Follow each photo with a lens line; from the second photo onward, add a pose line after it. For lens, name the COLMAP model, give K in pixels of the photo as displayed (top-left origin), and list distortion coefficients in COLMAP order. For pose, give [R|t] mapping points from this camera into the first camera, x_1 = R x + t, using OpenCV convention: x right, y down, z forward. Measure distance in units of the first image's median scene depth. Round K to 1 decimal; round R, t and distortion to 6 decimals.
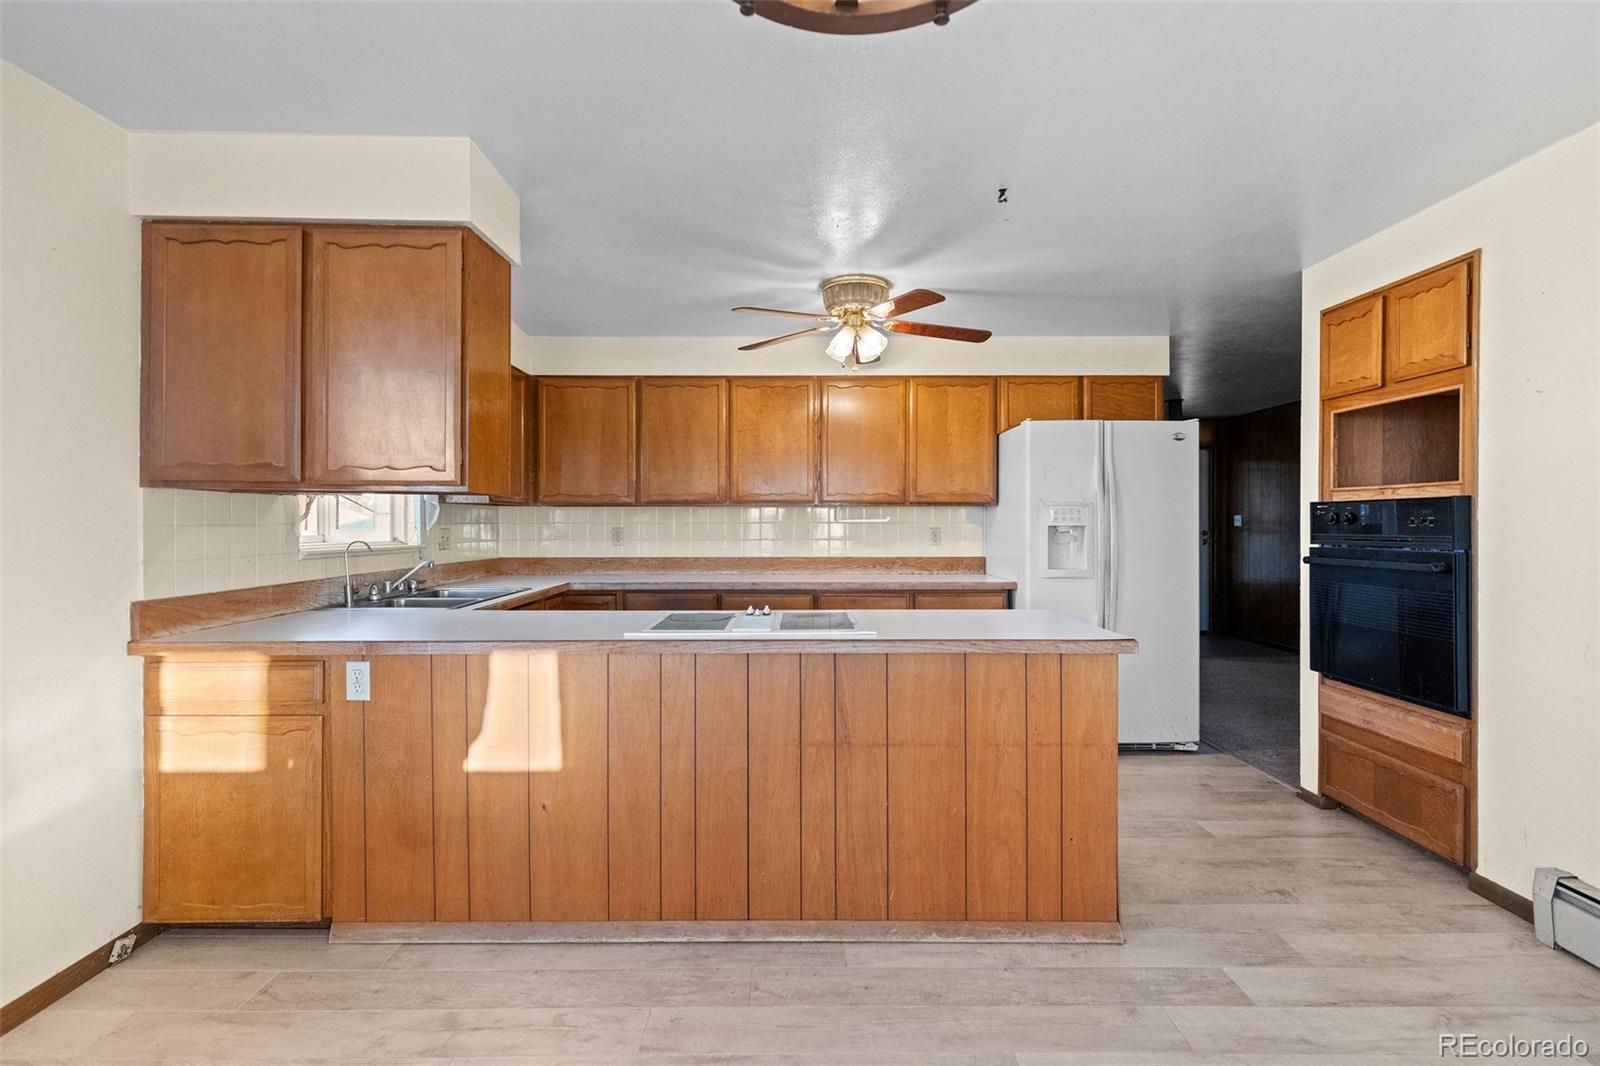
lens RADIAL K [[722.5, 0, 794.5], [0, 722.5, 531.2], [0, 0, 1]] dist [0.006342, 0.001369]
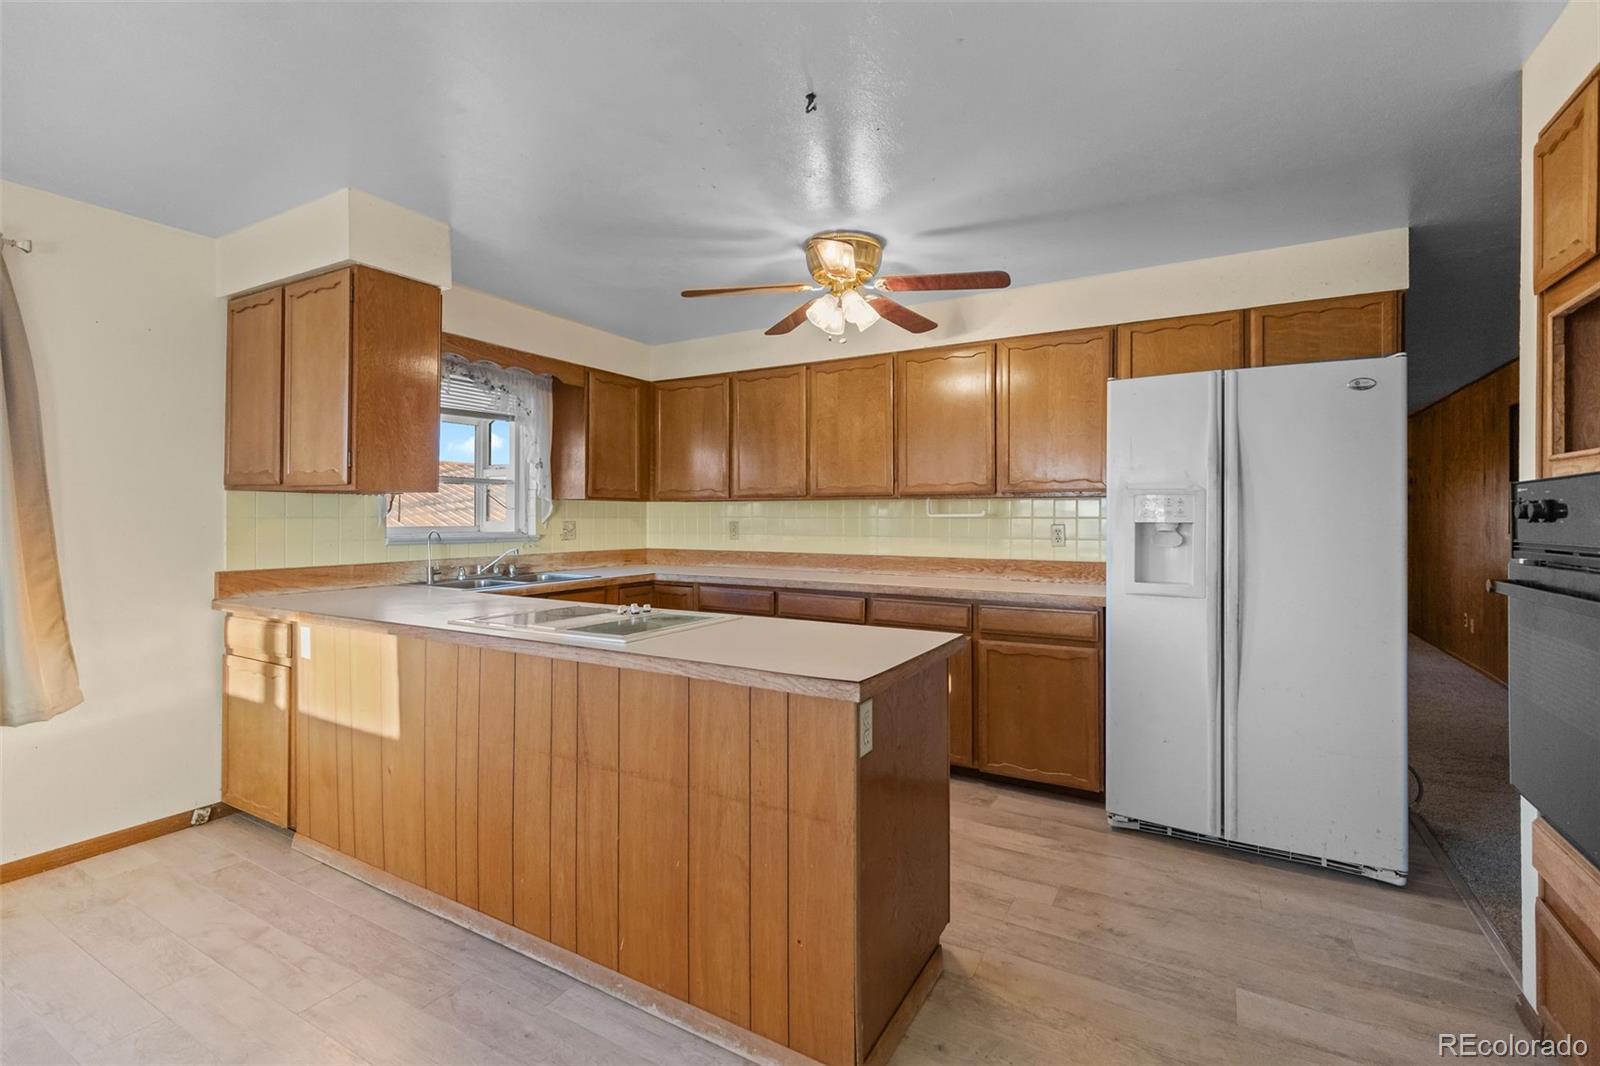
lens RADIAL K [[722.5, 0, 795.6], [0, 722.5, 522.0], [0, 0, 1]] dist [0.006342, 0.001369]
pose [[0.861308, 0.005833, -0.508050, 0.612023], [-0.008901, 0.999954, -0.003609, -0.003334], [0.508006, 0.007630, 0.861320, 0.285093]]
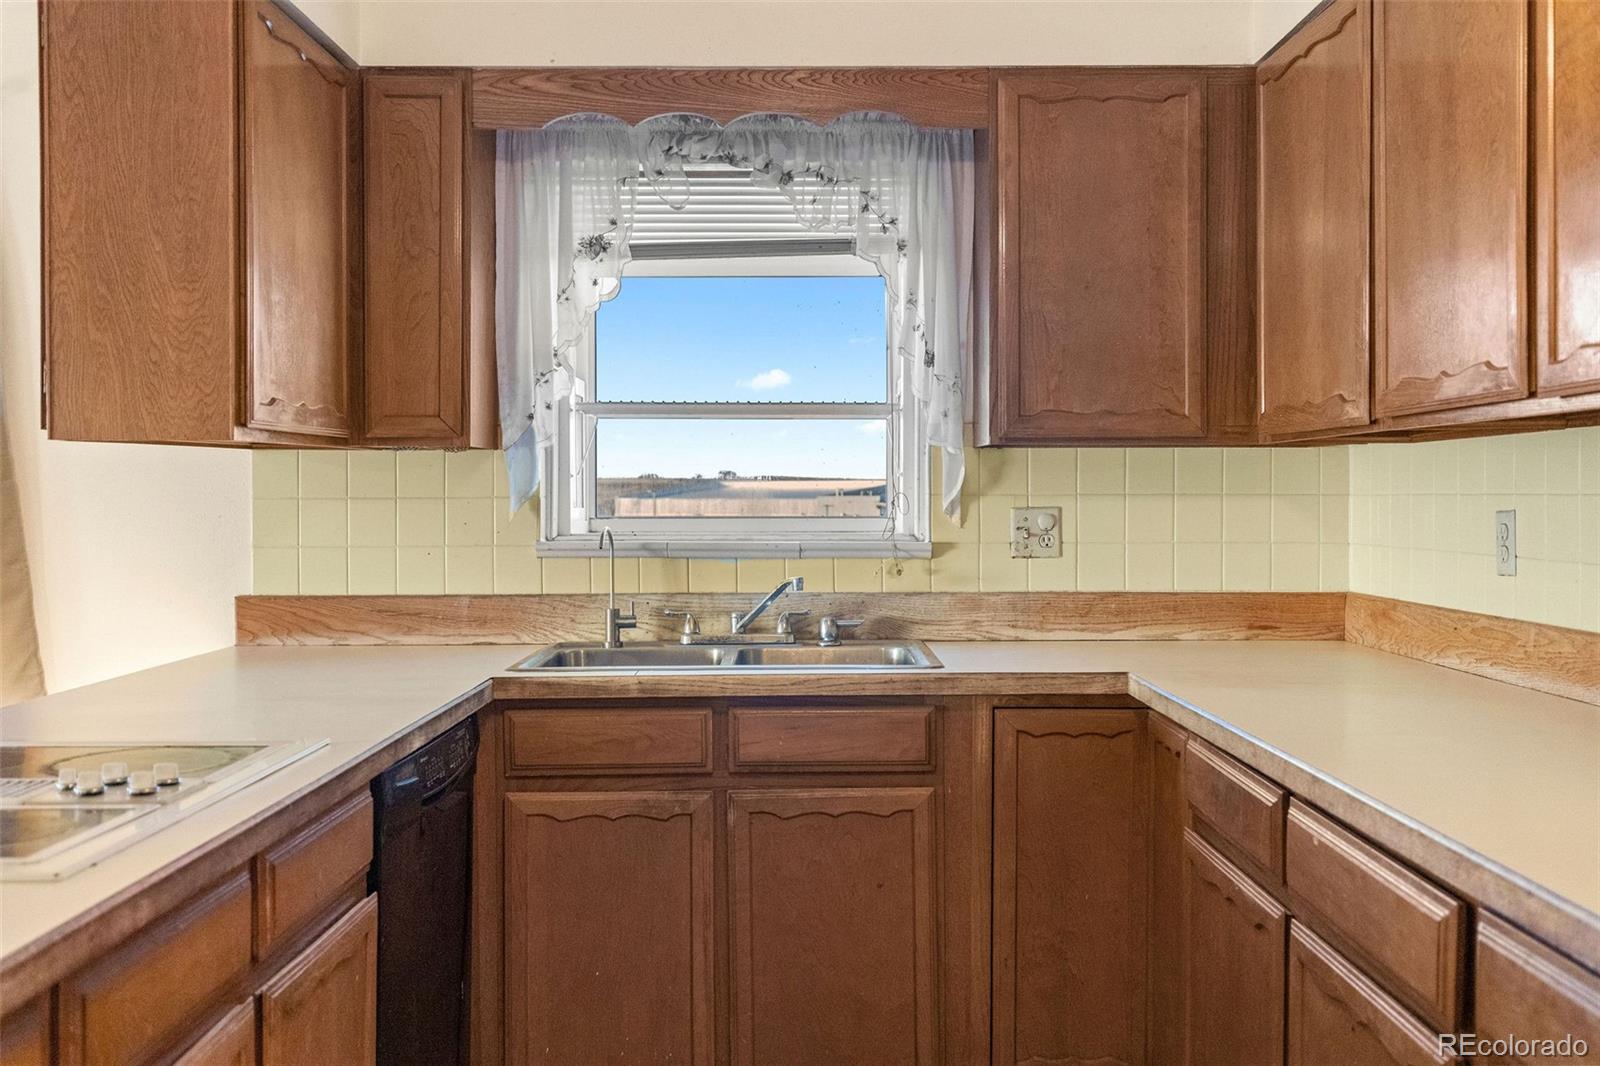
lens RADIAL K [[1506.4, 0, 830.5], [0, 1506.4, 487.3], [0, 0, 1]] dist [-0.002194, 0.000000]
pose [[0.011762, 0.002492, -0.999928, 0.572671], [-0.012543, 0.999919, 0.002344, -0.024149], [0.999852, 0.012515, 0.011792, 1.286176]]
